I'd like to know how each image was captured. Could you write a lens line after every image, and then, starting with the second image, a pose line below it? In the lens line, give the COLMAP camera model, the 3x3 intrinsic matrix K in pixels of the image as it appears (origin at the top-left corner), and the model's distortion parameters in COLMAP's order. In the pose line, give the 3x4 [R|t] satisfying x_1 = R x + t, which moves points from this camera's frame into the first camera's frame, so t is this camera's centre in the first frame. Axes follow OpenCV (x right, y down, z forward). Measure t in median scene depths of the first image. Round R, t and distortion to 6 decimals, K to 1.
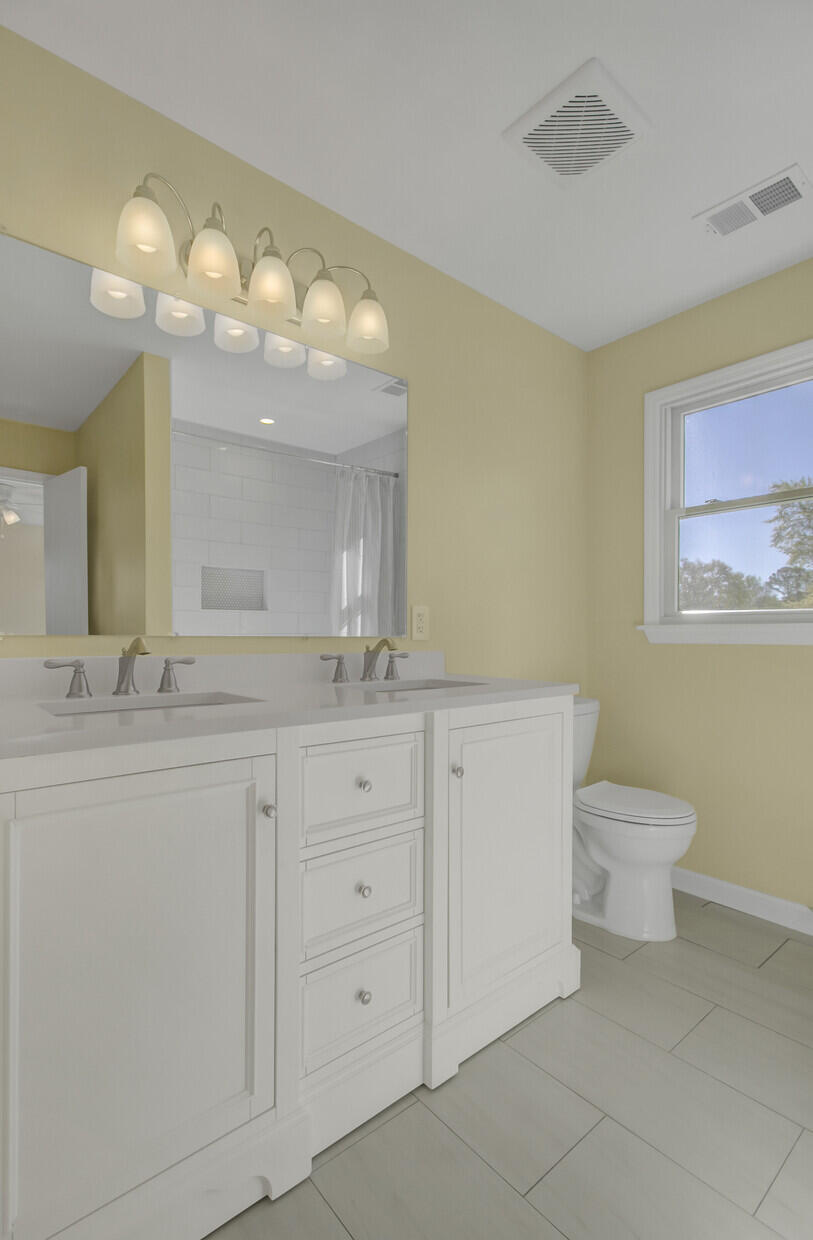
lens RADIAL K [[578.8, 0, 407.4], [0, 578.8, 644.0], [0, 0, 1]] dist [-0.003391, 0.019460]
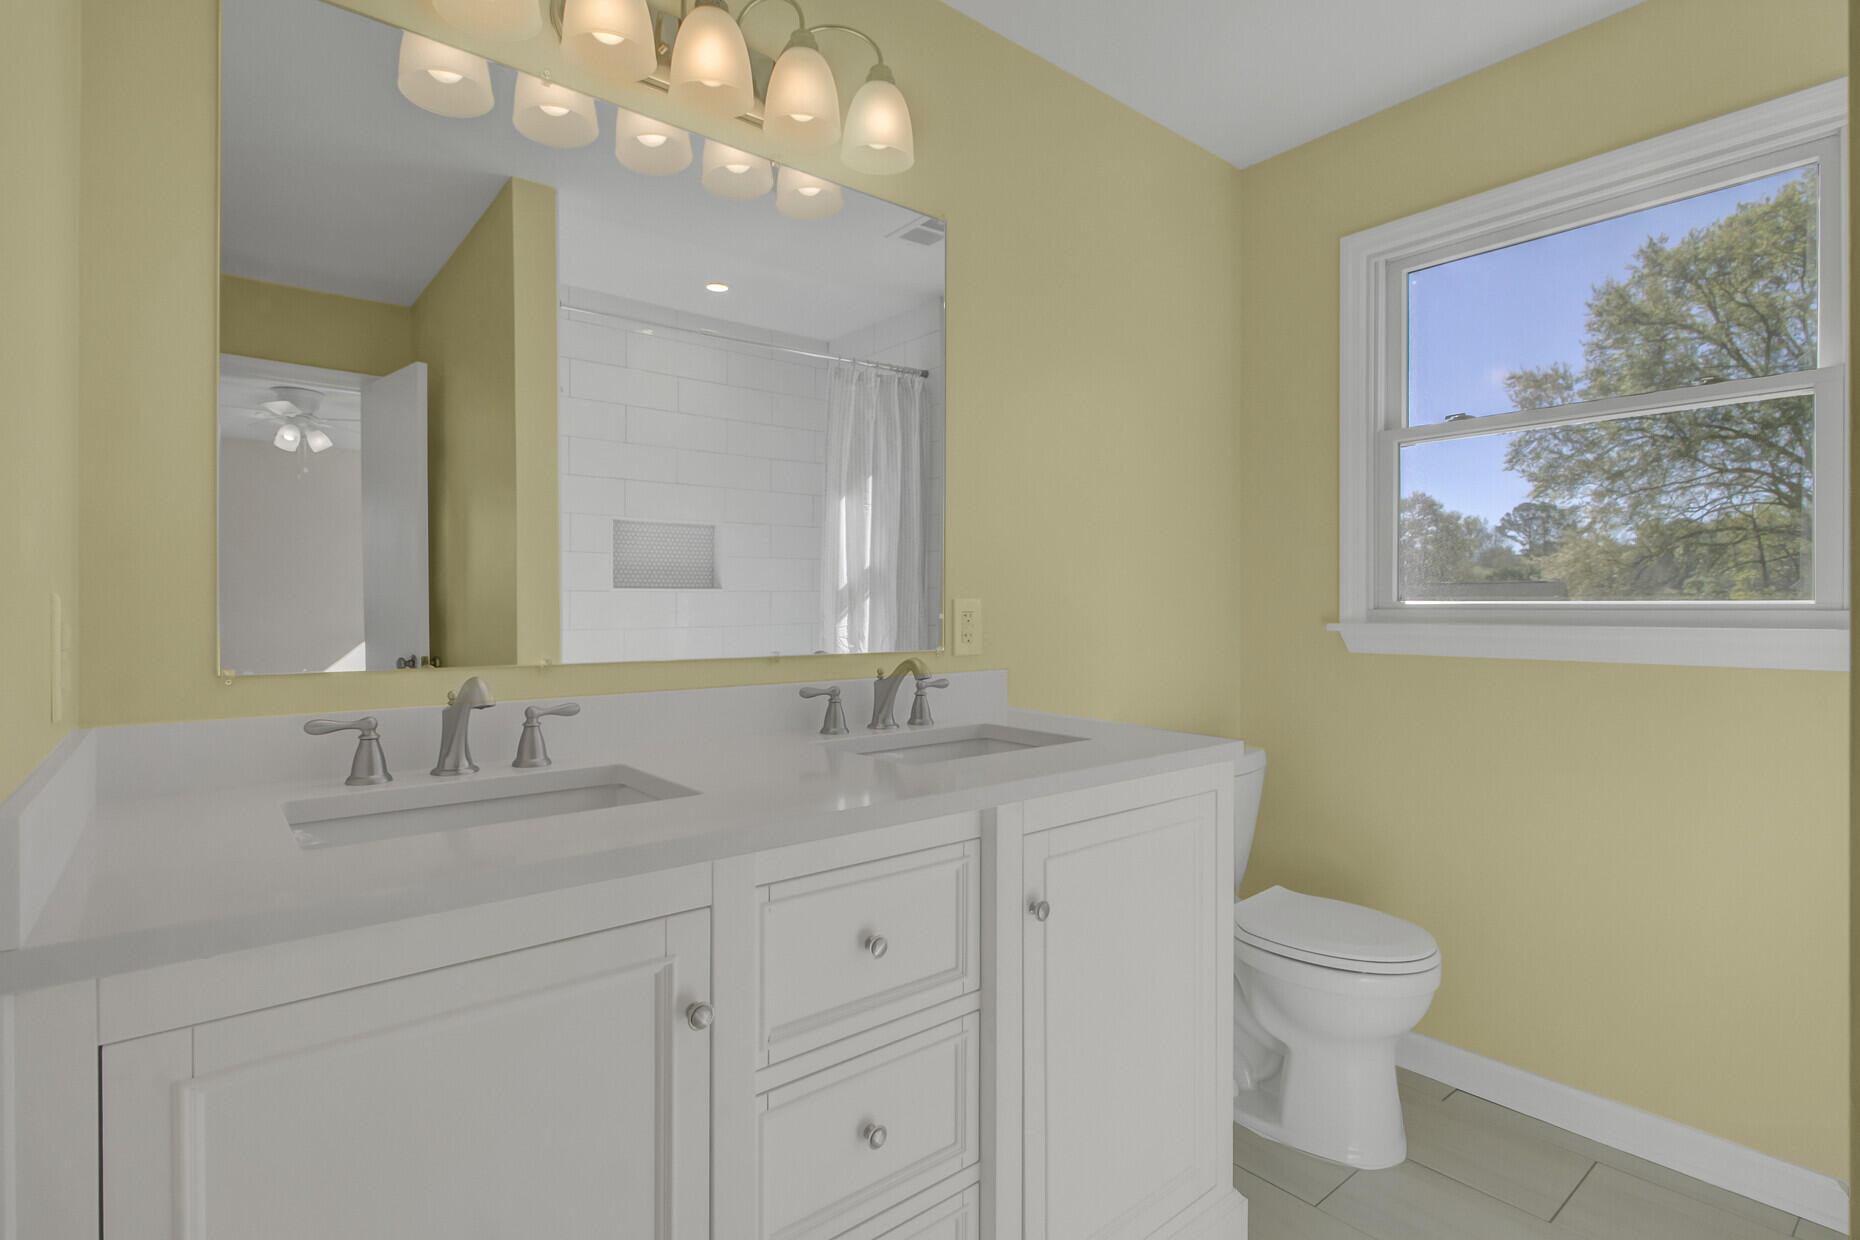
lens RADIAL K [[886.6, 0, 930.0], [0, 886.6, 620.0], [0, 0, 1]] dist [0.031657, -0.024217]
pose [[0.999921, -0.002858, -0.012272, -0.006117], [0.002795, 0.999983, -0.005129, -0.045021], [0.012286, 0.005095, 0.999912, 0.097916]]
